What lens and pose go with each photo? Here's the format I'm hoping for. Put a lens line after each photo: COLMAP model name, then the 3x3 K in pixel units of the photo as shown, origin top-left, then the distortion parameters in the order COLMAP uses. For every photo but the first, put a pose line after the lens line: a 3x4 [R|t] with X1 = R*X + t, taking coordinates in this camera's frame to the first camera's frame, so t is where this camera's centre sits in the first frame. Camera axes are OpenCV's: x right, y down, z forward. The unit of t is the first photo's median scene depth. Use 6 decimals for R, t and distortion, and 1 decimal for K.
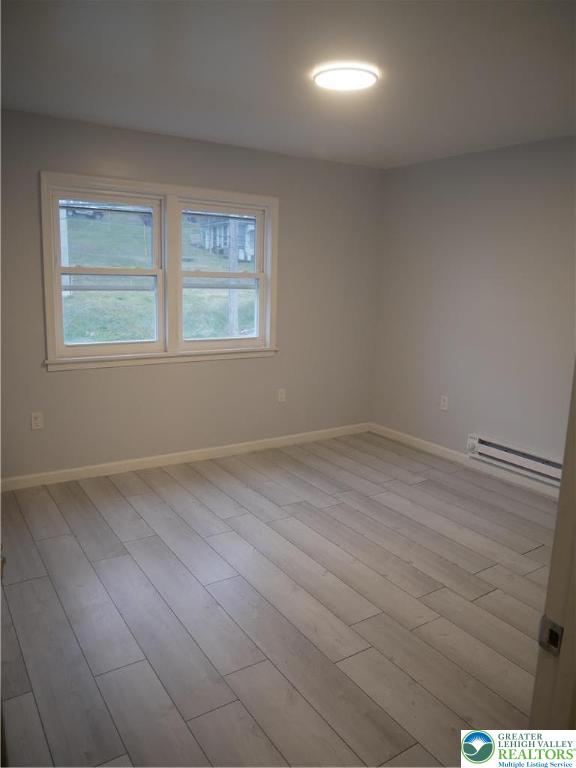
lens RADIAL K [[571.3, 0, 295.1], [0, 571.3, 378.2], [0, 0, 1]] dist [-0.025227, 0.001670]
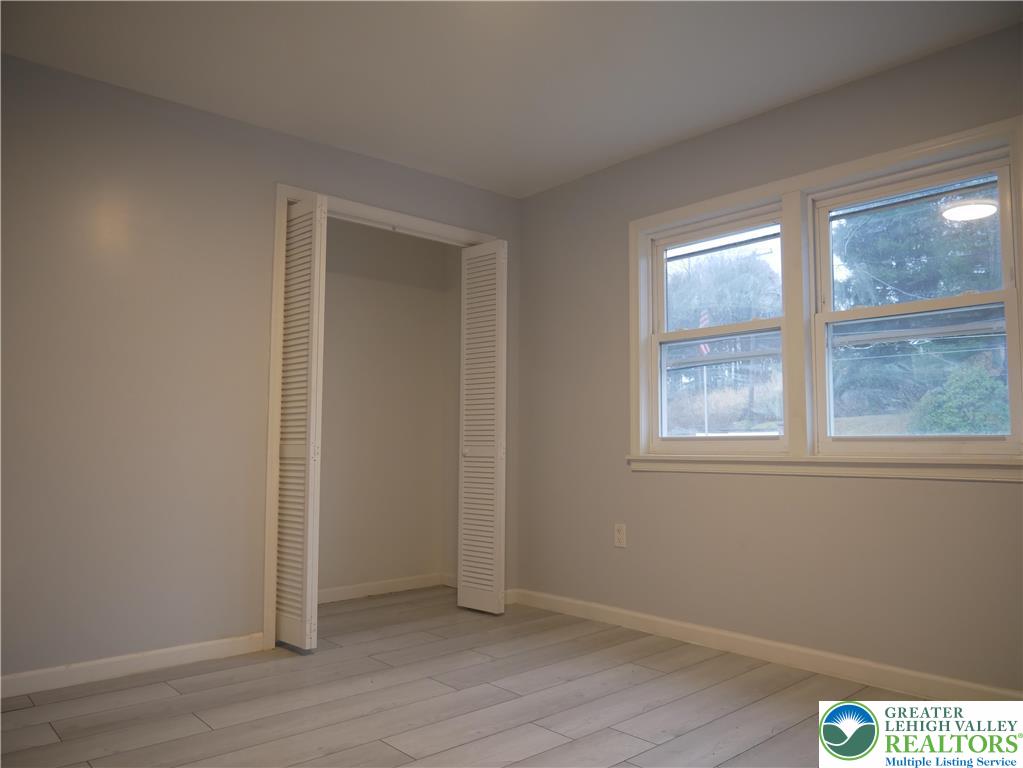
lens RADIAL K [[762.4, 0, 511.5], [0, 762.4, 384.0], [0, 0, 1]] dist [-0.000109, 0.001380]
pose [[0.154591, -0.107965, -0.982062, 0.550484], [-0.179127, 0.974474, -0.135329, 0.042254], [0.971604, 0.196835, 0.131306, 0.687173]]
